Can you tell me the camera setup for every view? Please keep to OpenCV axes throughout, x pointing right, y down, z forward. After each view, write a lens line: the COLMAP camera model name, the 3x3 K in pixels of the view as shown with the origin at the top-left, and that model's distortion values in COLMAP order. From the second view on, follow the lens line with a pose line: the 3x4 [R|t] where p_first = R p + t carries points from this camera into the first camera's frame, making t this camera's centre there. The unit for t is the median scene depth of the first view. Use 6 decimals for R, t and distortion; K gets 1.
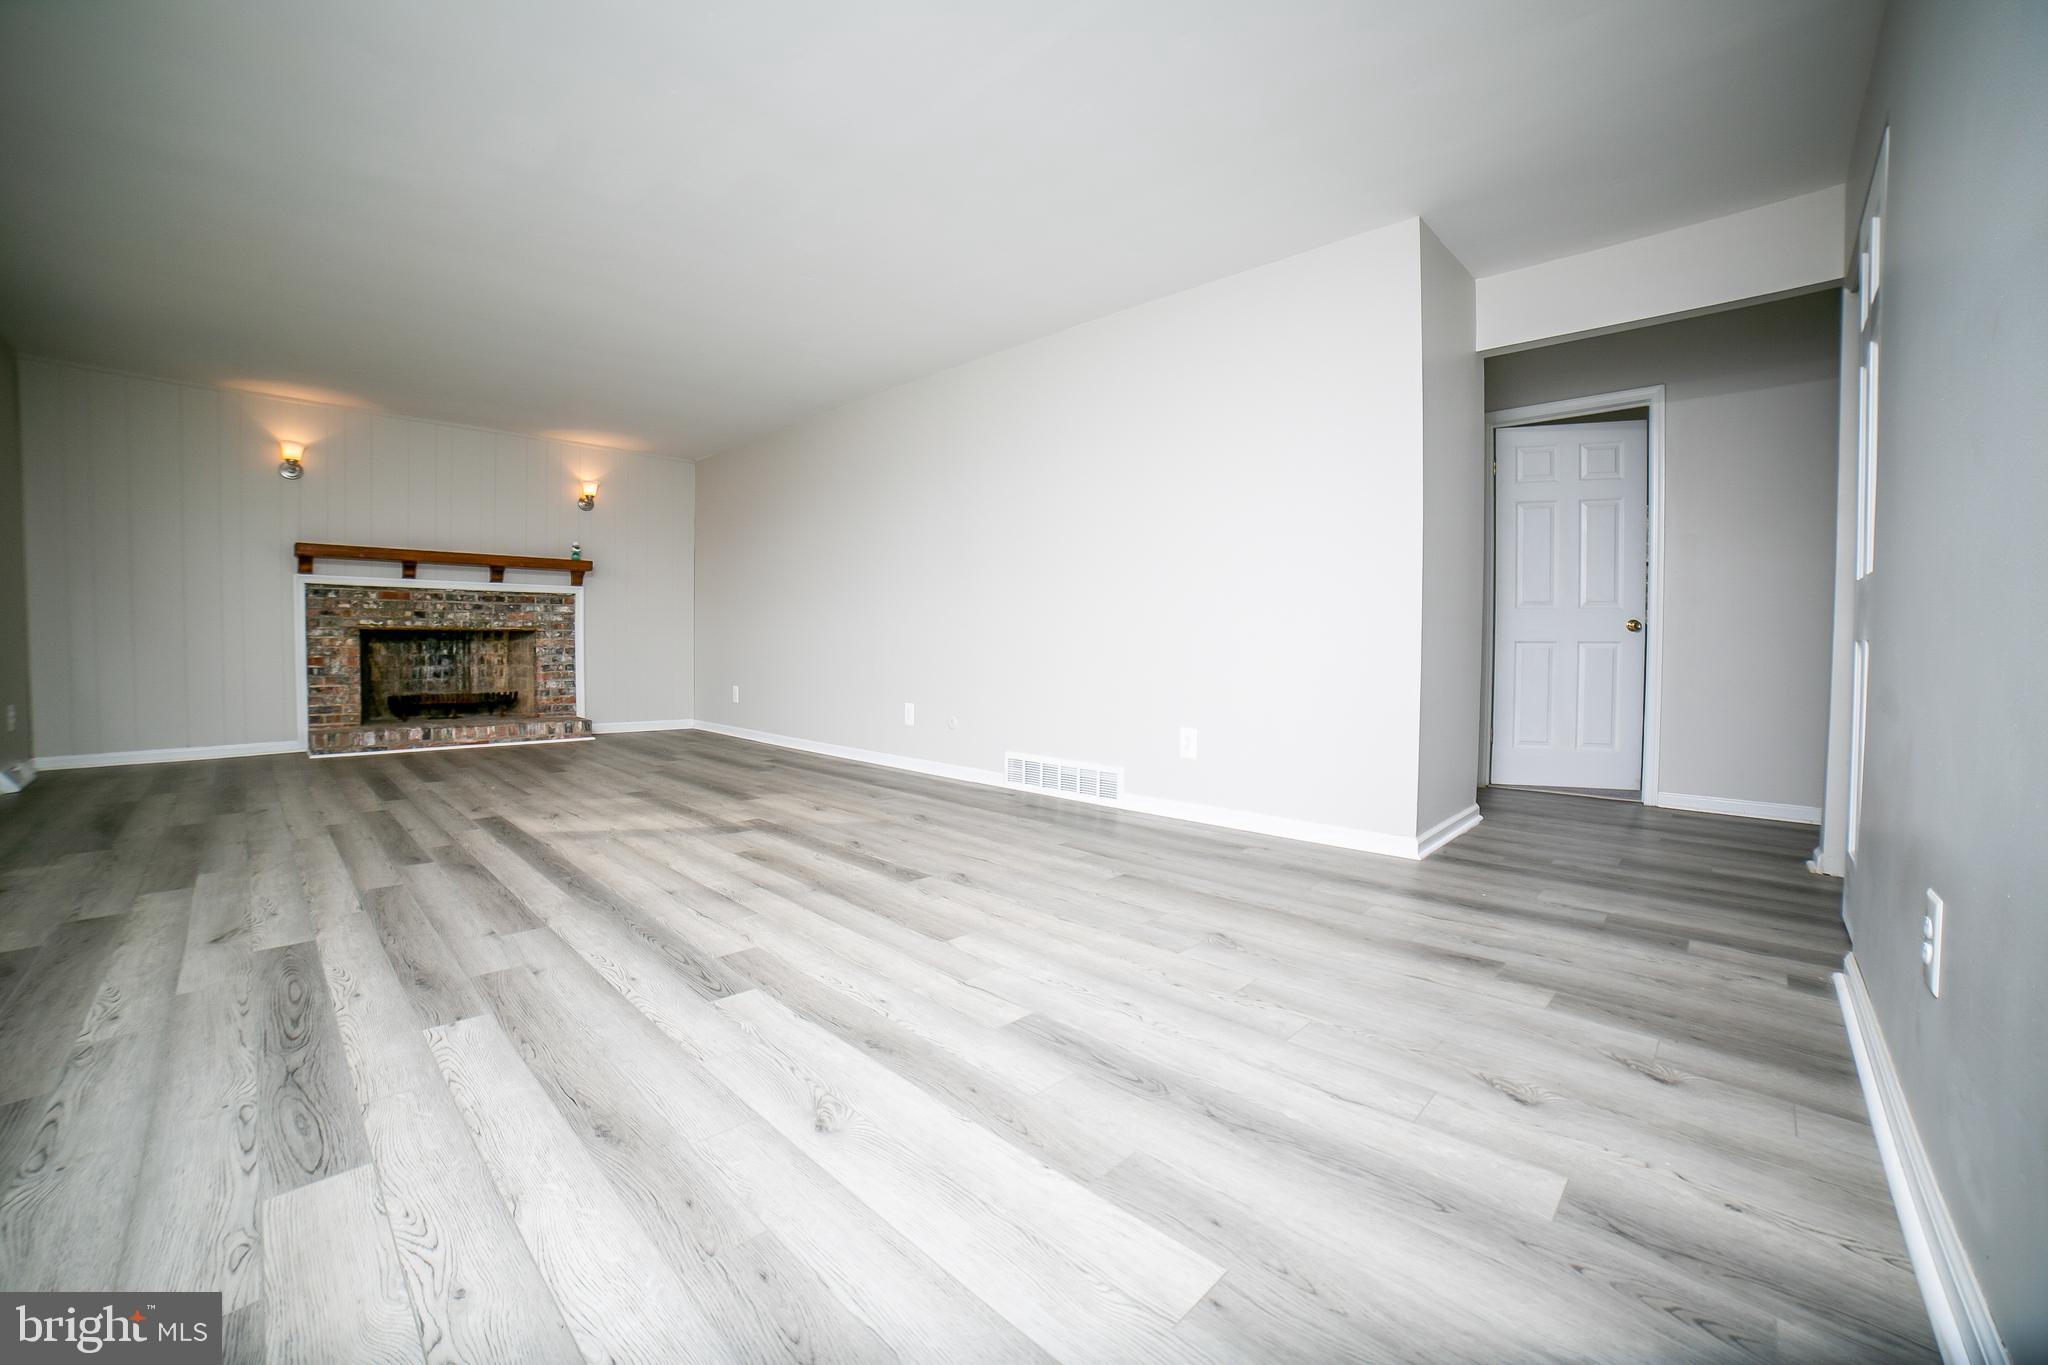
lens RADIAL K [[836.7, 0, 986.7], [0, 836.7, 654.4], [0, 0, 1]] dist [-0.087860, 0.039542]
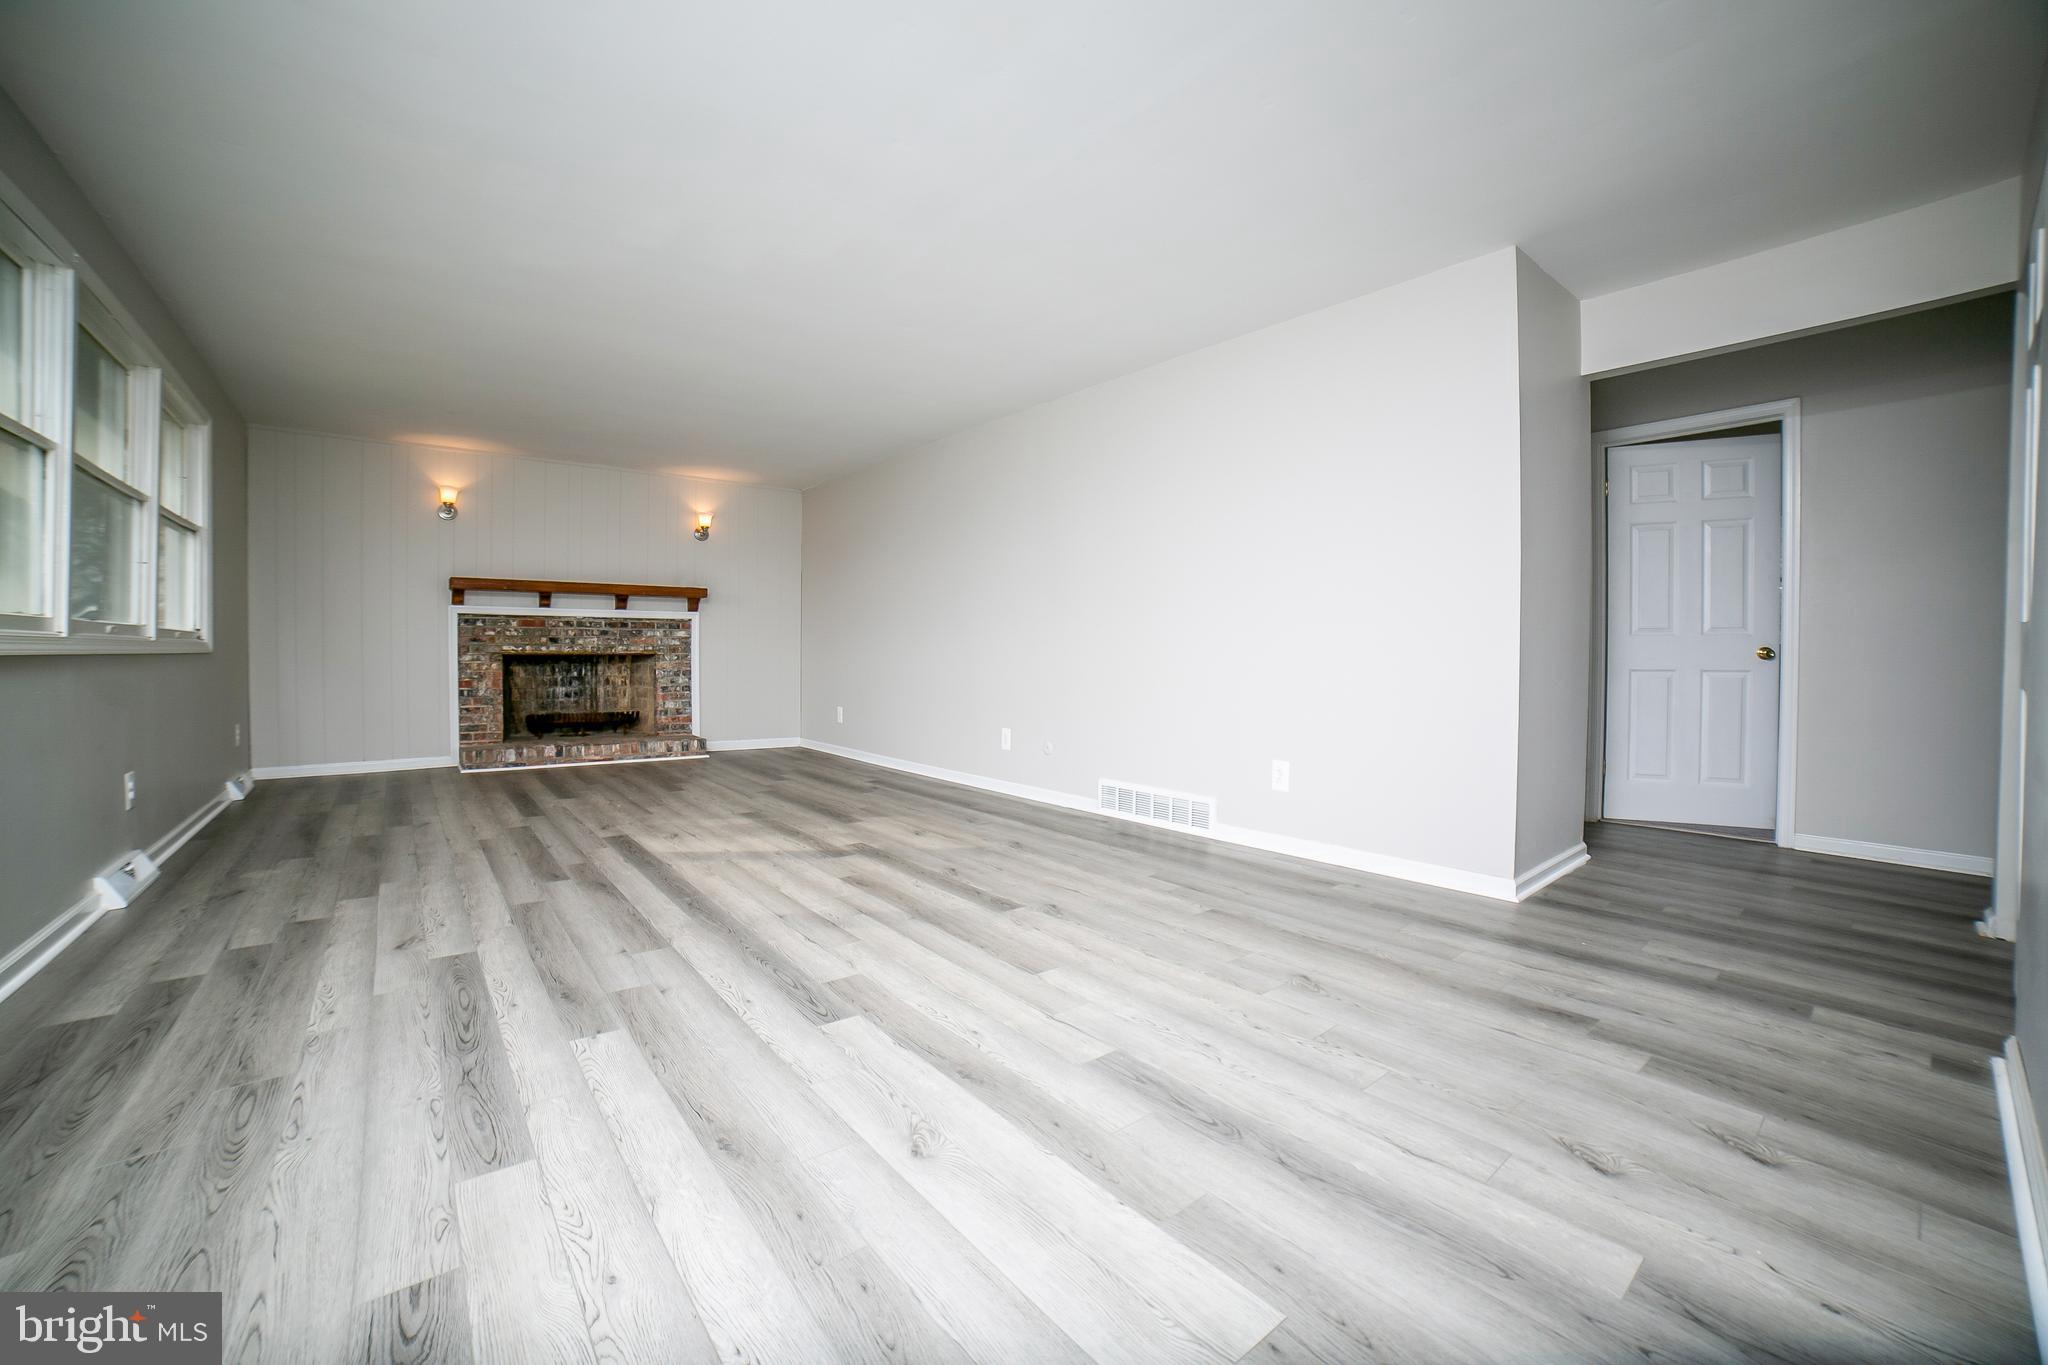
lens RADIAL K [[835.7, 0, 989.9], [0, 835.7, 649.2], [0, 0, 1]] dist [-0.097452, 0.044529]
pose [[0.993459, -0.002434, -0.114163, 0.005203], [0.000474, 0.999852, -0.017188, -0.019273], [0.114188, 0.017021, 0.993313, -0.020744]]
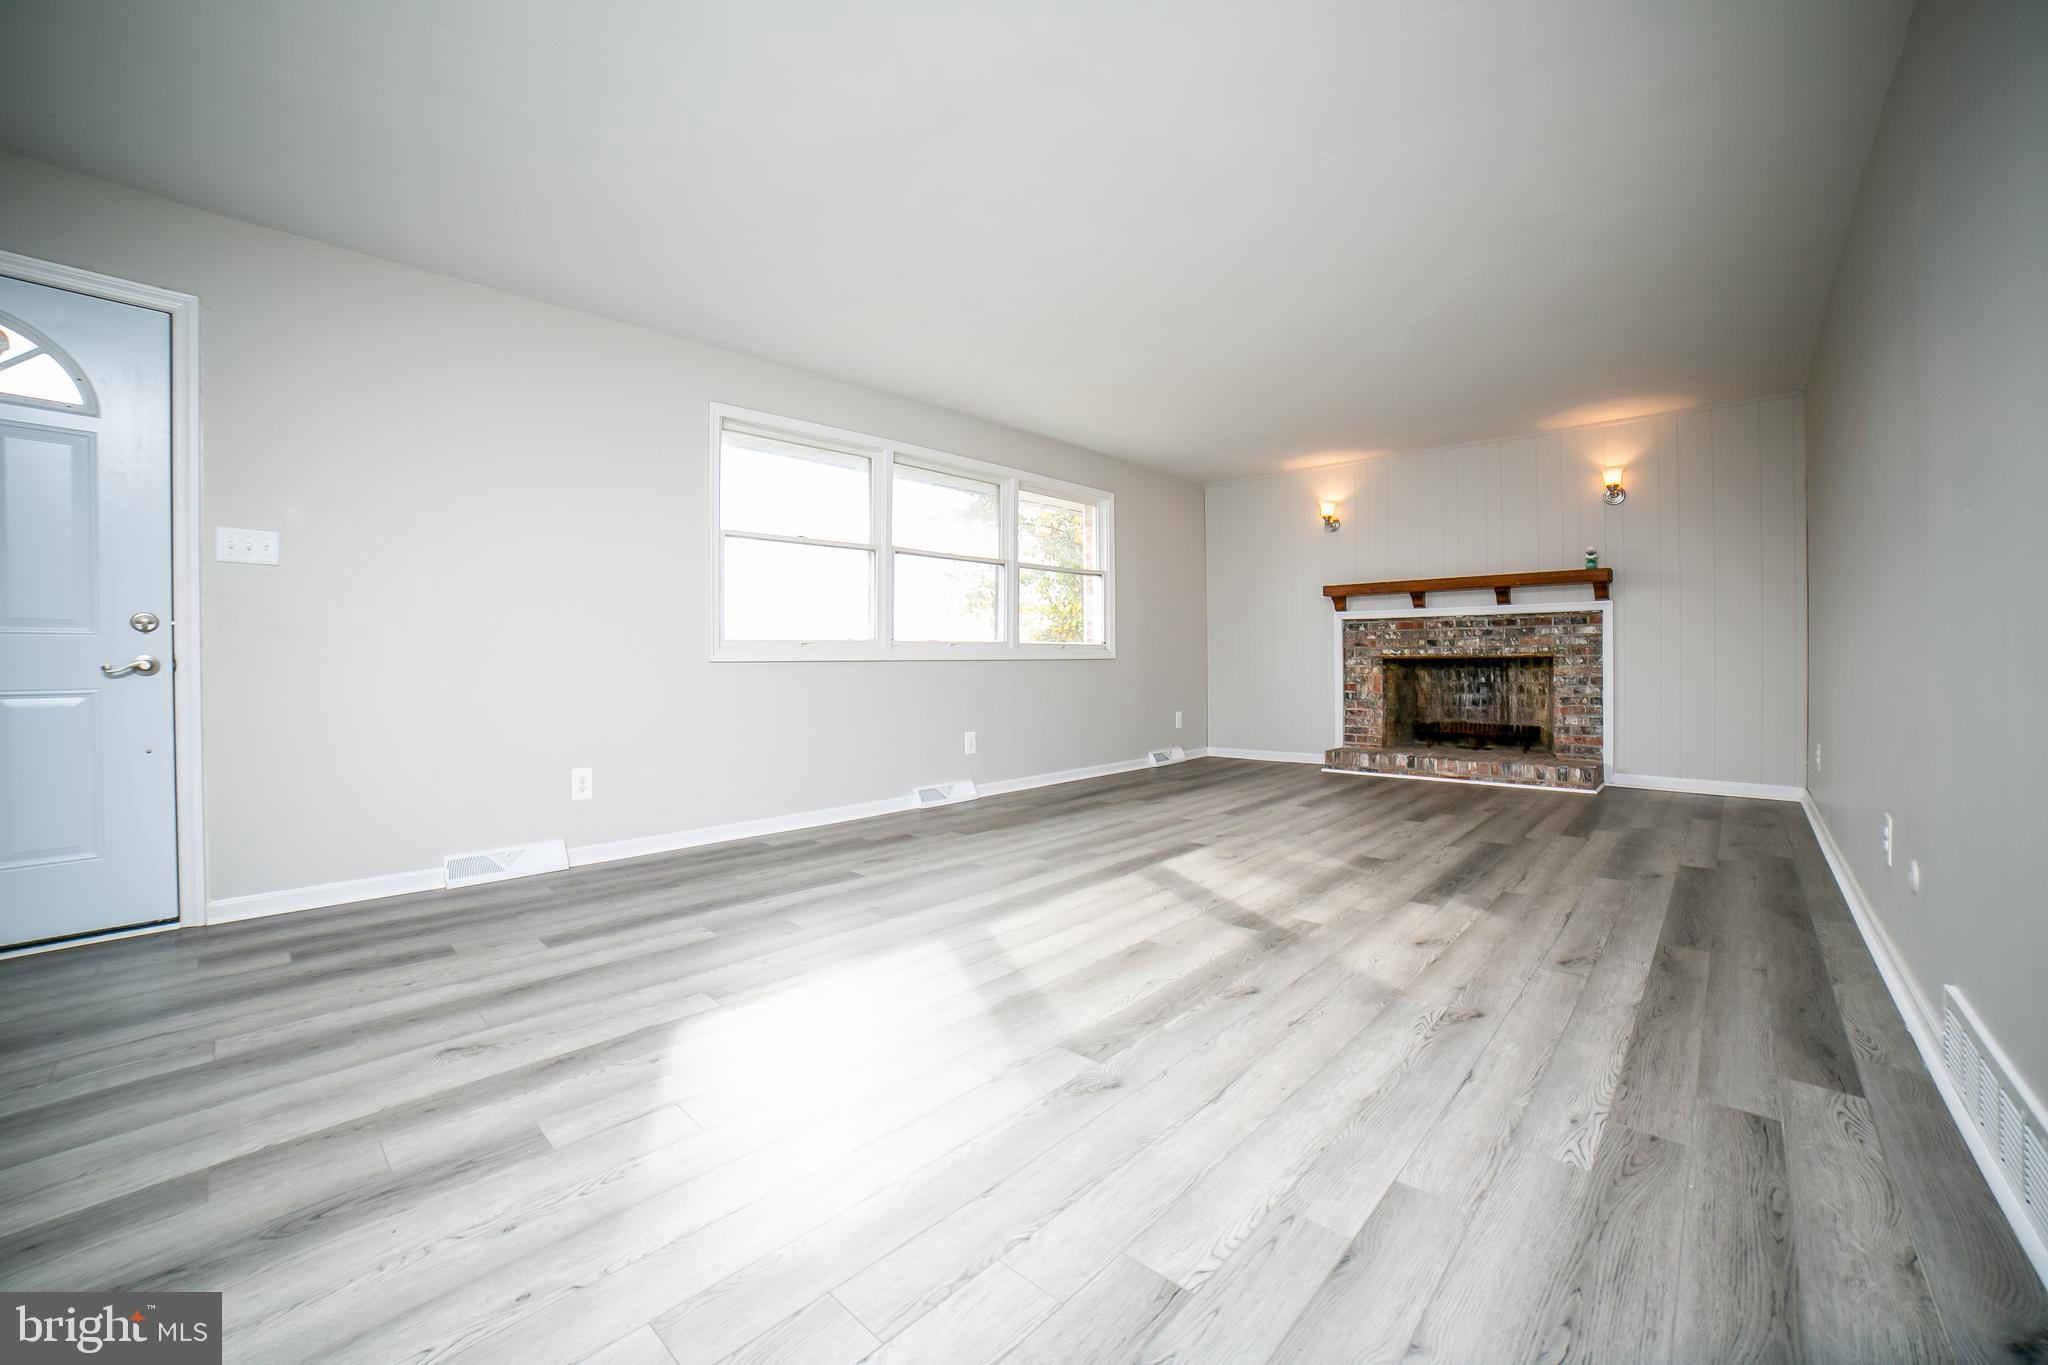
lens RADIAL K [[813.7, 0, 1016.5], [0, 813.7, 665.1], [0, 0, 1]] dist [-0.114126, 0.040321]
pose [[0.040092, -0.000278, -0.999196, 0.273166], [-0.005478, 0.999985, -0.000498, -0.019062], [0.999181, 0.005494, 0.040090, 0.463100]]
